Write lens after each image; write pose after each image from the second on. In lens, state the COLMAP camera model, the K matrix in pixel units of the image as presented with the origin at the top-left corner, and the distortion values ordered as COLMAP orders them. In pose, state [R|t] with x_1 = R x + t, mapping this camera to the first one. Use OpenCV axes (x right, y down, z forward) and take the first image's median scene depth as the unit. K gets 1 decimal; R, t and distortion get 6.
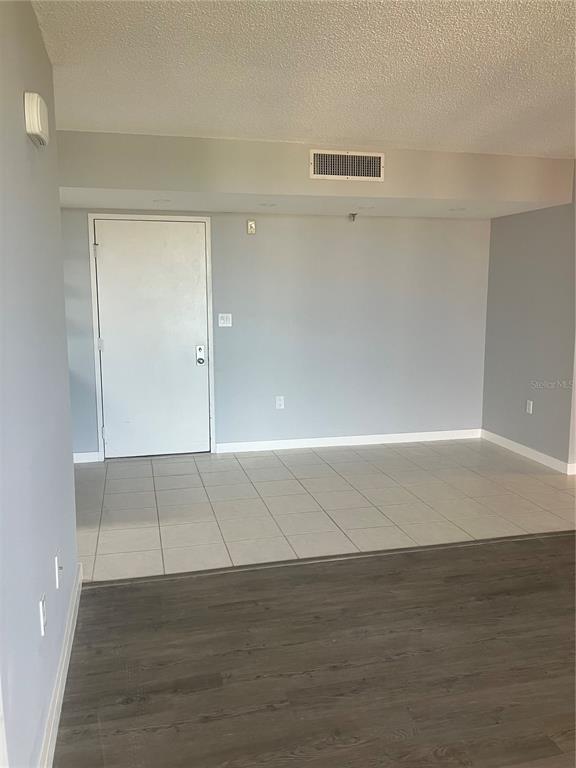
lens RADIAL K [[627.4, 0, 285.9], [0, 627.4, 386.2], [0, 0, 1]] dist [0.029867, -0.027897]
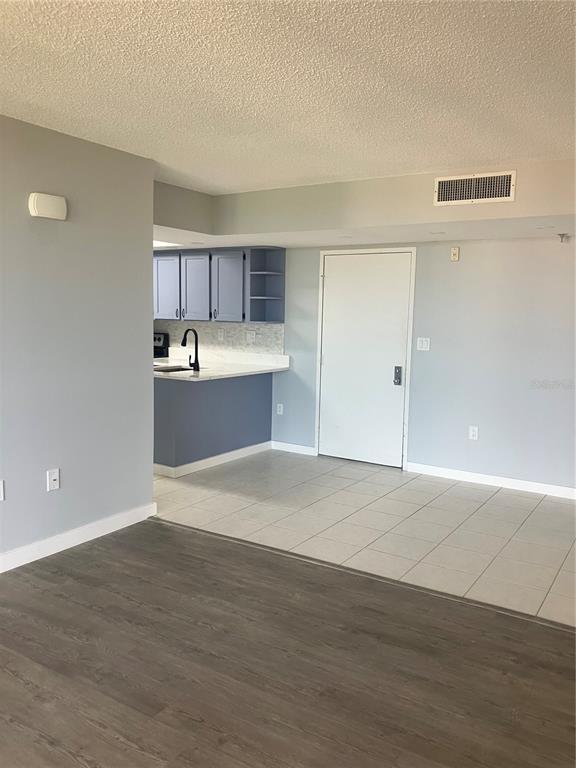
lens RADIAL K [[627.4, 0, 285.2], [0, 627.4, 381.4], [0, 0, 1]] dist [0.029867, -0.027897]
pose [[0.690461, 0.097028, -0.716833, 0.639536], [-0.133783, 0.990997, 0.005277, -0.024810], [0.710891, 0.092257, 0.697225, 0.152519]]
